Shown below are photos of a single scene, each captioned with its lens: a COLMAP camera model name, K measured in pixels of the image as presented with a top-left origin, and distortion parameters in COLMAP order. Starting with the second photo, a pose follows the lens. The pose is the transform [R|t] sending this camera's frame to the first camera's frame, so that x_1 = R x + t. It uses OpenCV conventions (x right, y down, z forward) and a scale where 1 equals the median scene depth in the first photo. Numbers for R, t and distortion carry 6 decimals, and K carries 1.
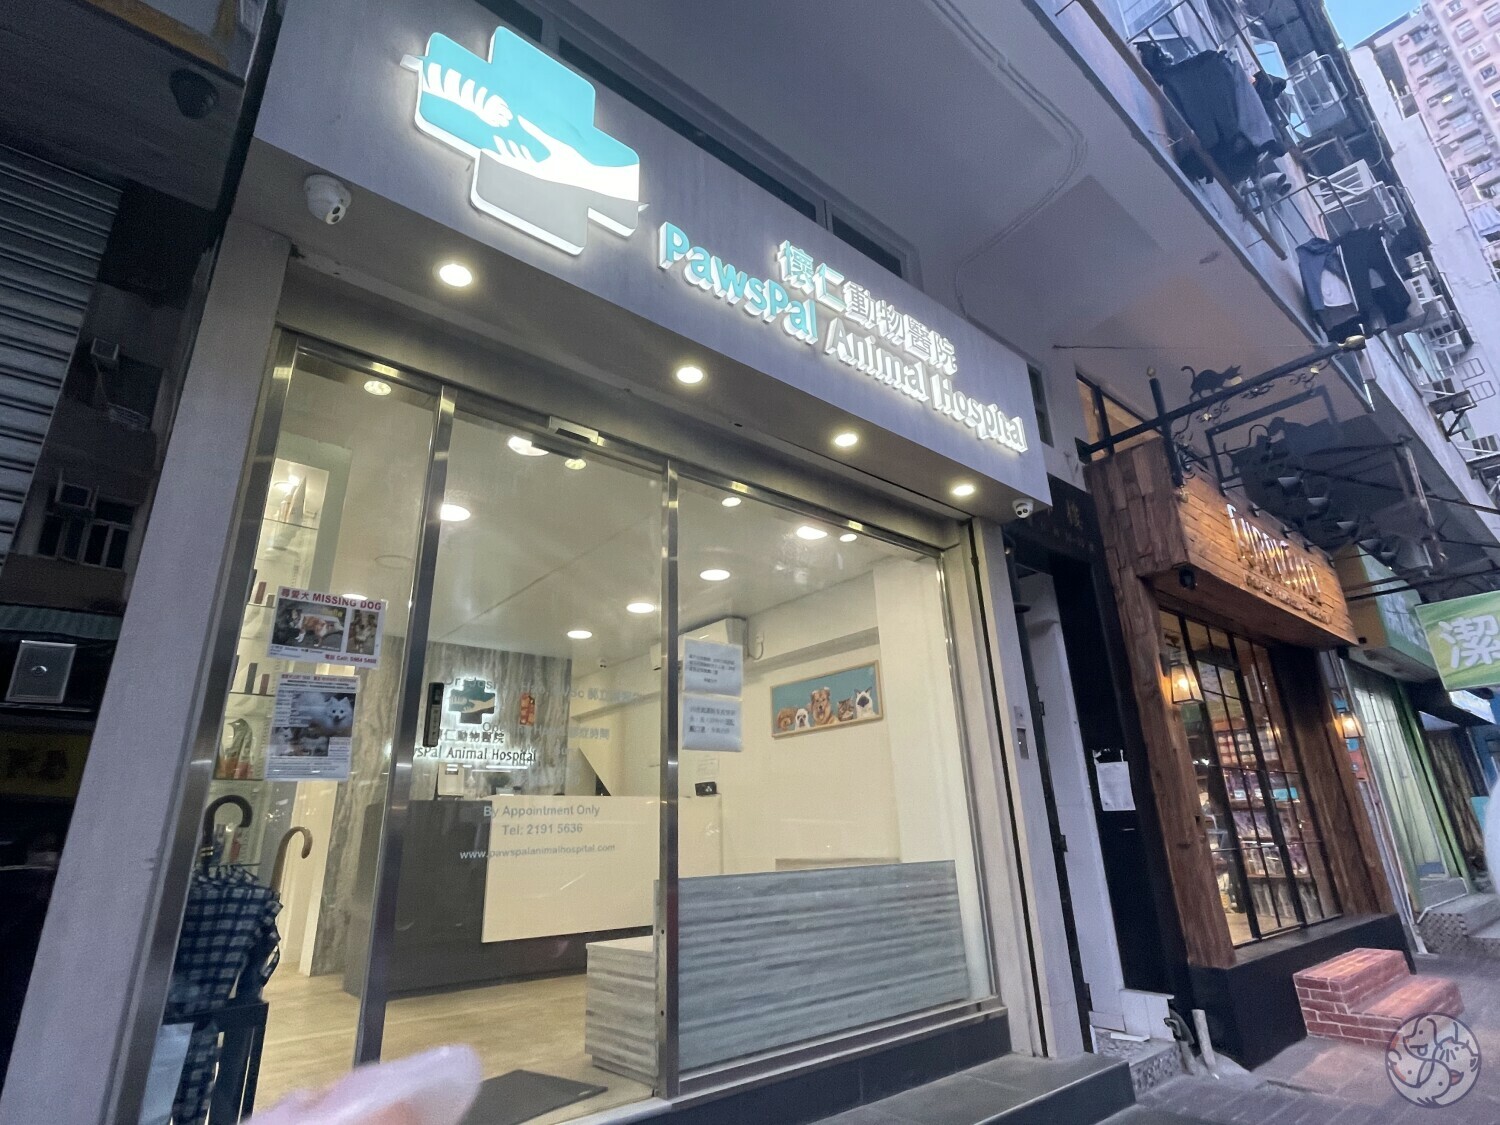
lens RADIAL K [[767.0, 0, 750.0], [0, 767.0, 562.5], [0, 0, 1]] dist [-0.004274, 0.002047]
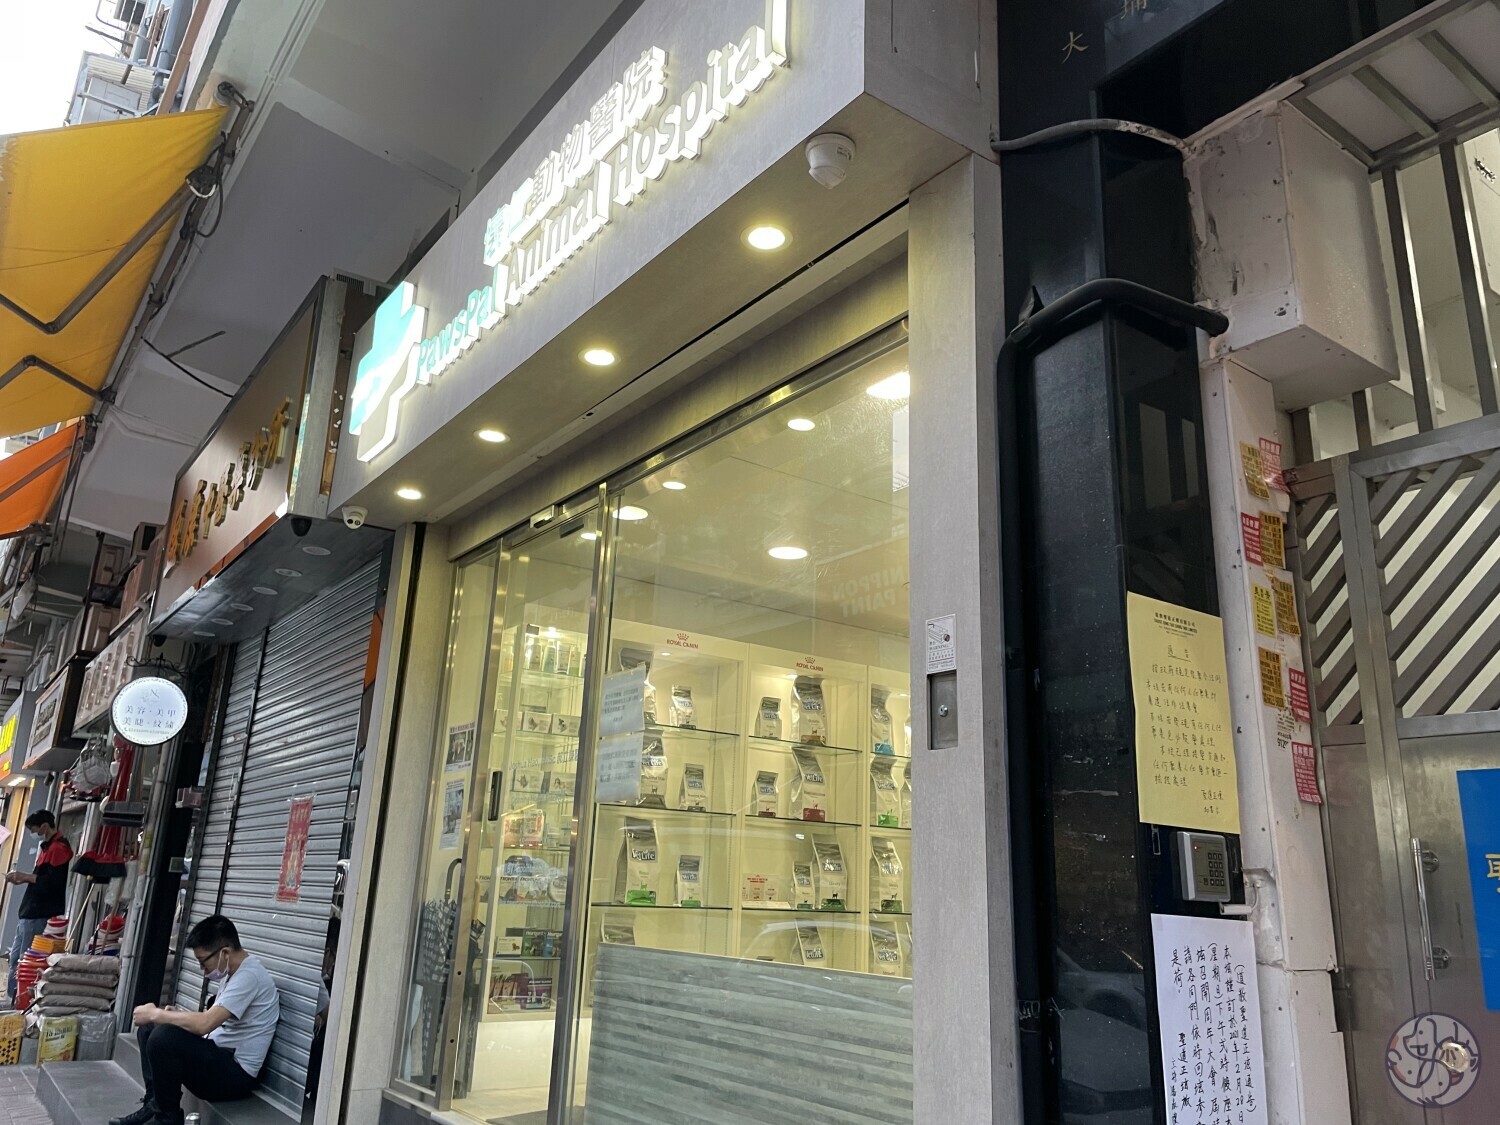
lens RADIAL K [[1123.4, 0, 760.6], [0, 1123.4, 561.9], [0, 0, 1]] dist [0.110961, -0.155072]
pose [[-0.063983, -0.246209, -0.967103, 0.855485], [0.312474, 0.915415, -0.253723, 0.258235], [0.947769, -0.318428, 0.018363, 0.842186]]
